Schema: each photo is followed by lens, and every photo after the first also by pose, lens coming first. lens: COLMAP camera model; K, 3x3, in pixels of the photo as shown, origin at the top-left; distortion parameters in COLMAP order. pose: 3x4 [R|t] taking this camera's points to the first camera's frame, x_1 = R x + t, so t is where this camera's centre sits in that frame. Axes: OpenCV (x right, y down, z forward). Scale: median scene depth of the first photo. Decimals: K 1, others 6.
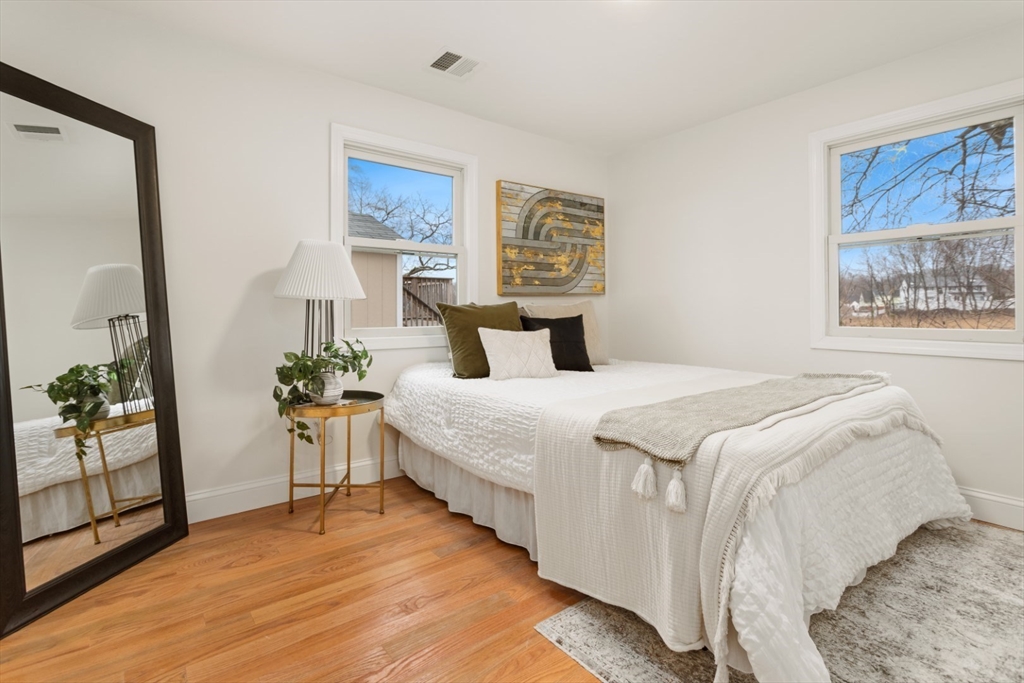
lens RADIAL K [[489.8, 0, 511.5], [0, 489.8, 306.2], [0, 0, 1]] dist [0.000209, 0.003694]
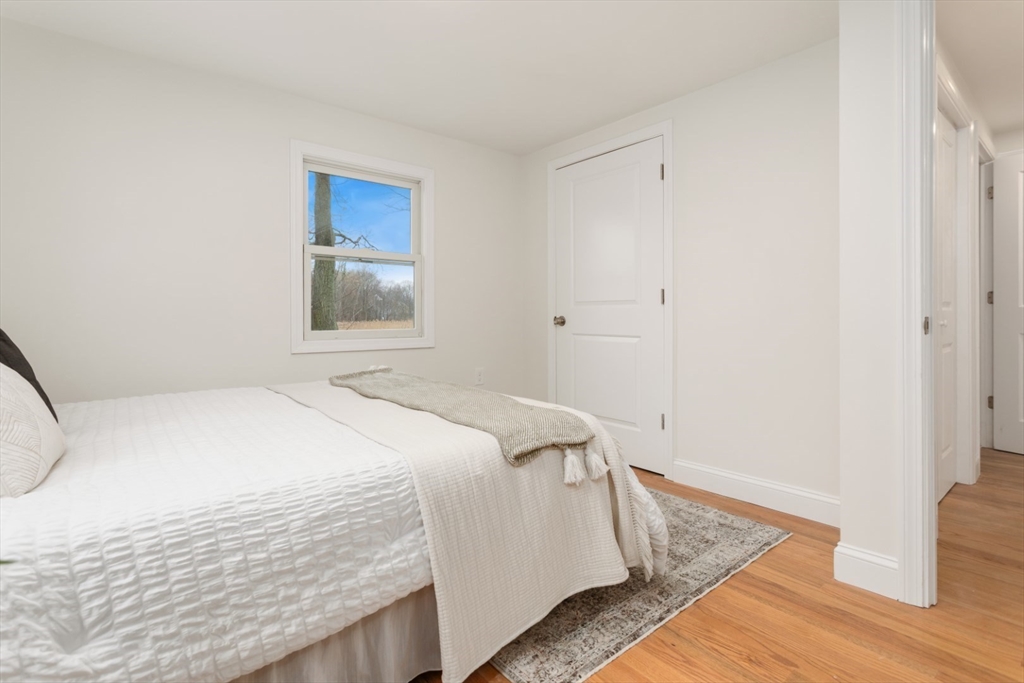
lens RADIAL K [[489.8, 0, 510.8], [0, 489.8, 313.4], [0, 0, 1]] dist [0.000209, 0.003694]
pose [[-0.027276, 0.004826, 0.999616, -0.823280], [-0.007309, 0.999961, -0.005027, 0.012241], [-0.999601, -0.007443, -0.027239, 1.170482]]
